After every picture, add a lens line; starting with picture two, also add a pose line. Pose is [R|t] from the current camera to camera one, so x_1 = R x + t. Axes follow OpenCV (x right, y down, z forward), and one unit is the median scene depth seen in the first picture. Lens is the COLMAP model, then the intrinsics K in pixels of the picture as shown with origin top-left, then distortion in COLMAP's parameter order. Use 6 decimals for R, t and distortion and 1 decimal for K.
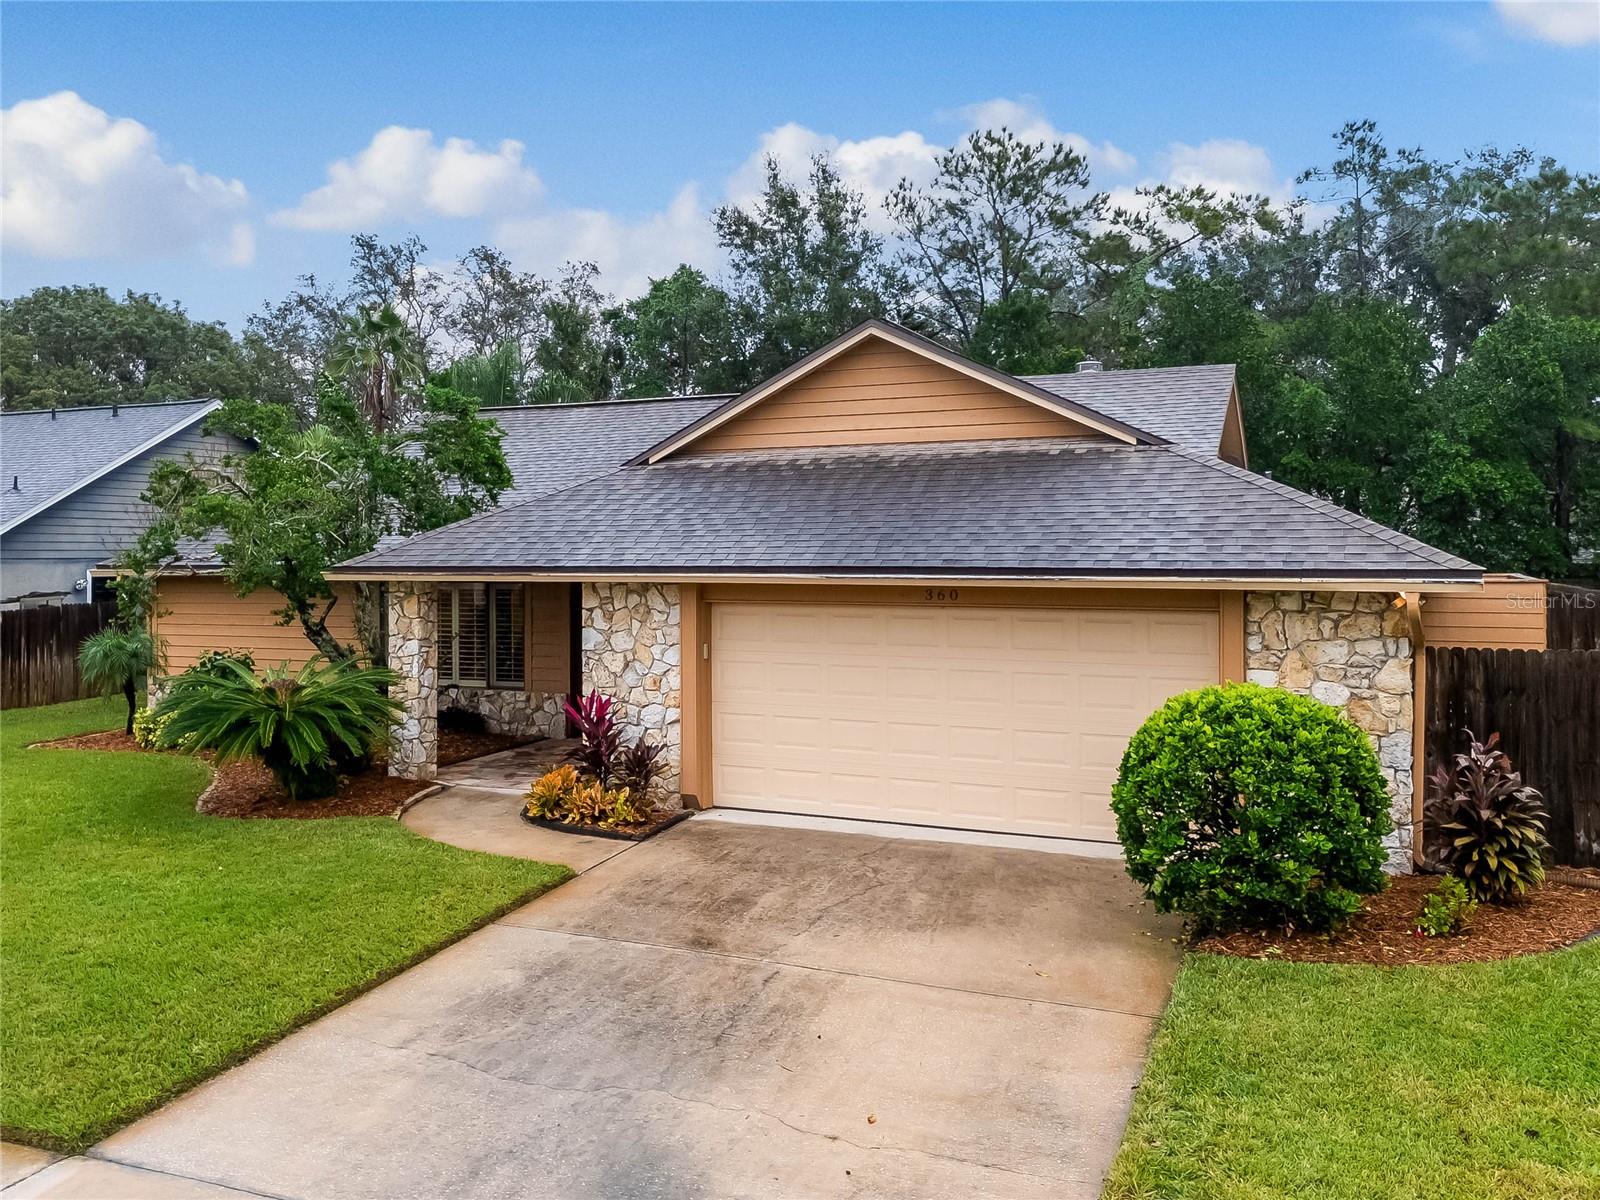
lens RADIAL K [[1460.5, 0, 606.6], [0, 1460.5, 568.6], [0, 0, 1]] dist [0.087163, -0.008691]
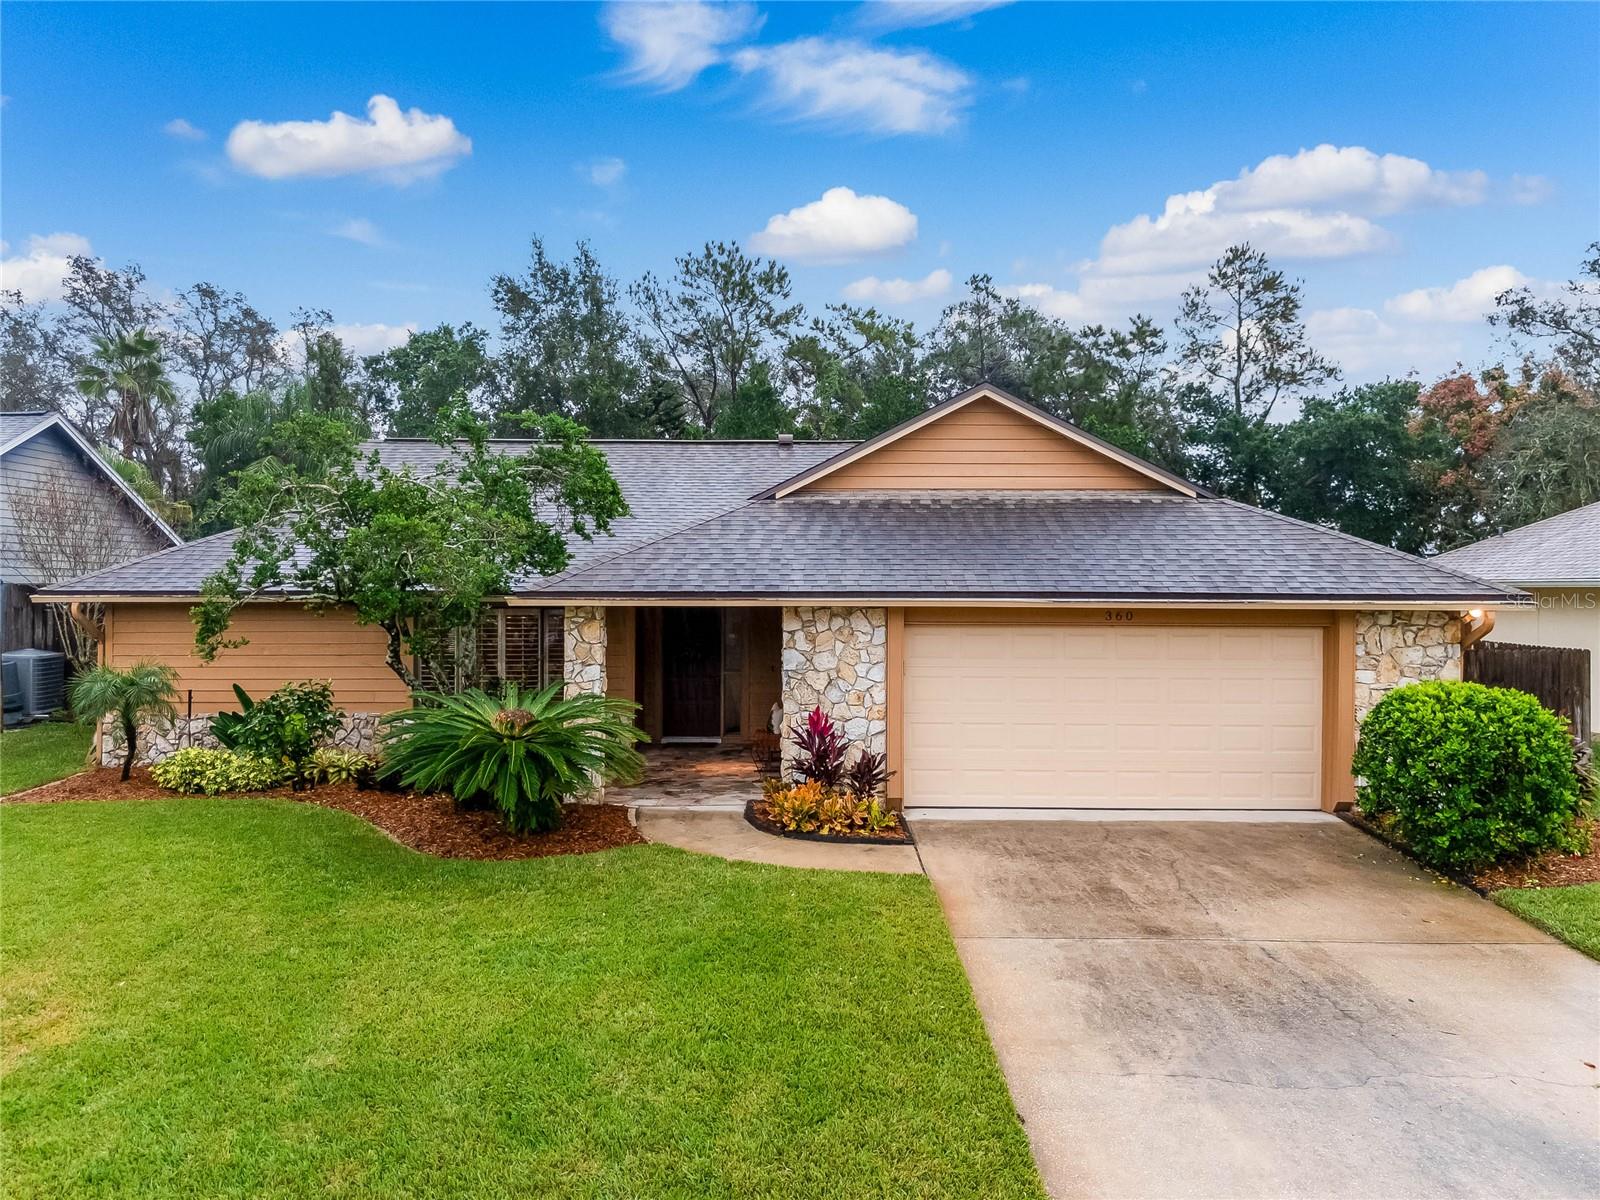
lens RADIAL K [[1201.7, 0, 848.0], [0, 1201.7, 575.9], [0, 0, 1]] dist [0.054371, -0.039683]
pose [[0.888072, 0.008272, 0.459630, -0.386237], [-0.000133, 0.999843, -0.017737, 0.002532], [-0.459704, 0.015691, 0.887934, 0.201777]]
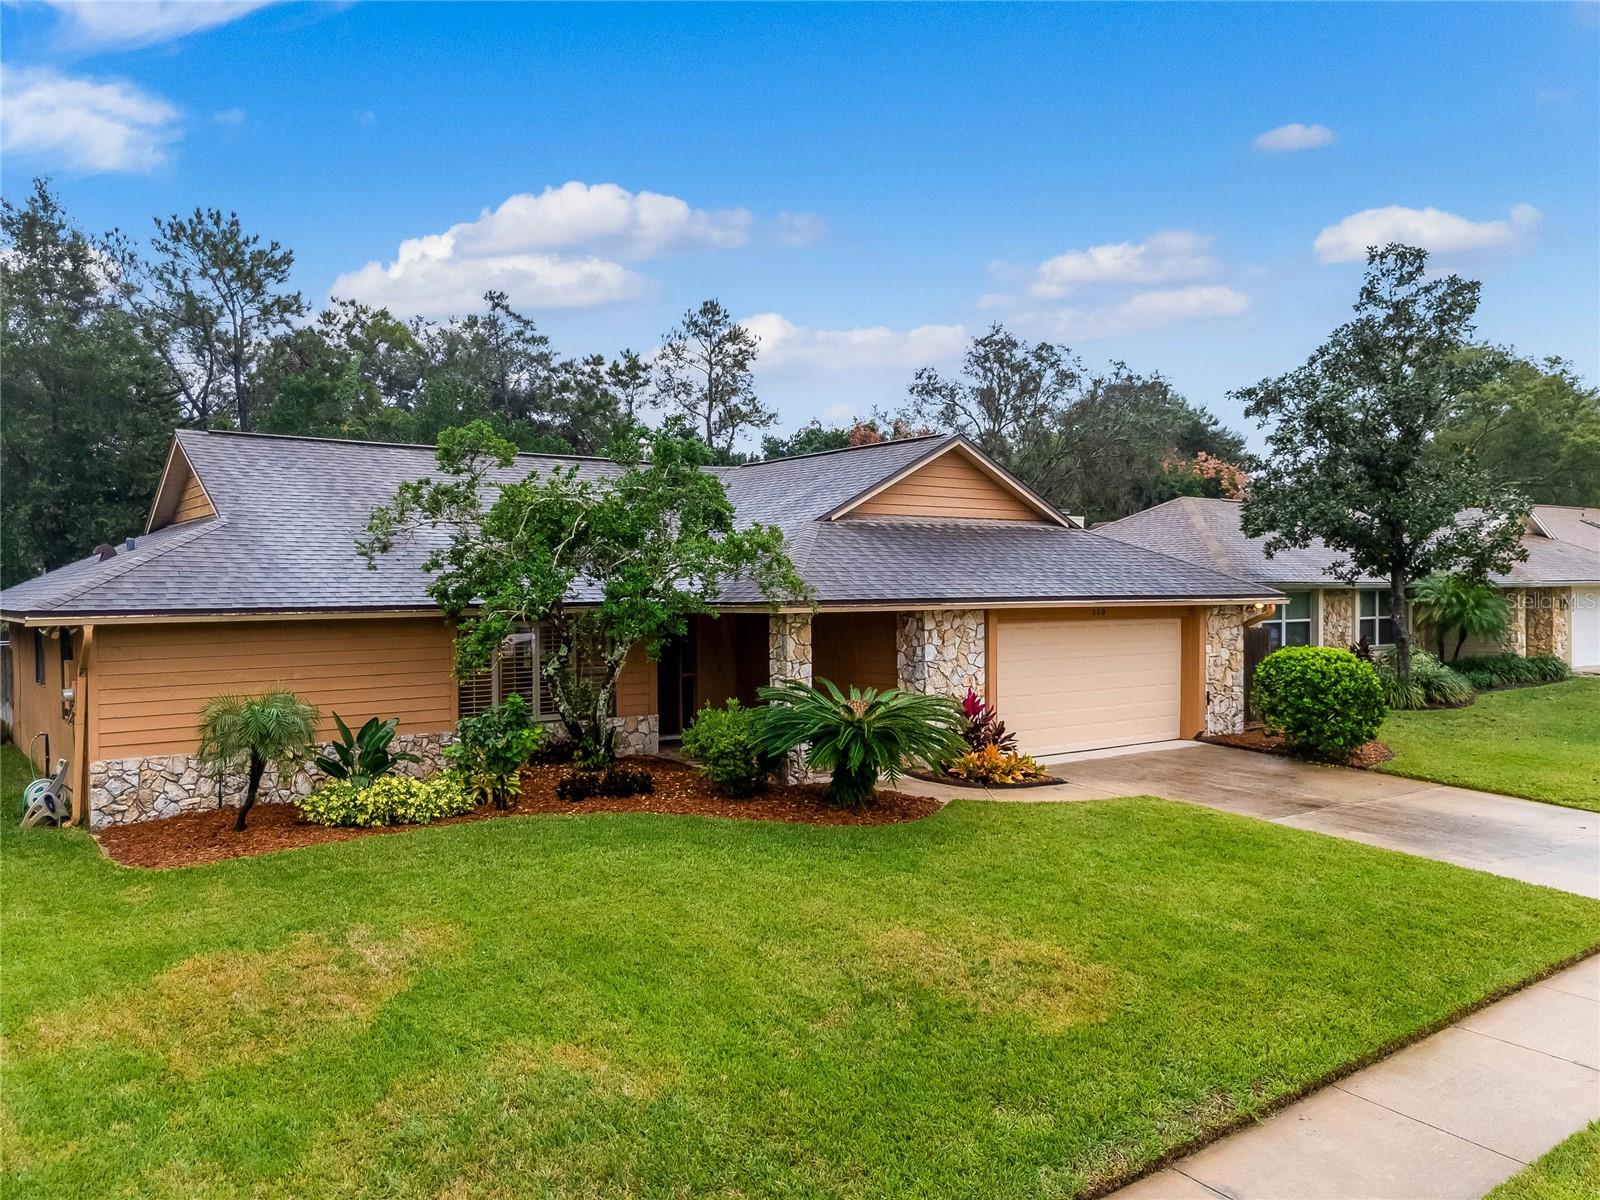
lens RADIAL K [[1176.2, 0, 800.0], [0, 1176.2, 600.0], [0, 0, 1]] dist [0.082479, -0.093556]
pose [[0.434164, -0.008316, 0.900795, -1.046733], [0.015974, 0.999871, 0.001531, -0.003554], [-0.900692, 0.013724, 0.434241, 0.651085]]
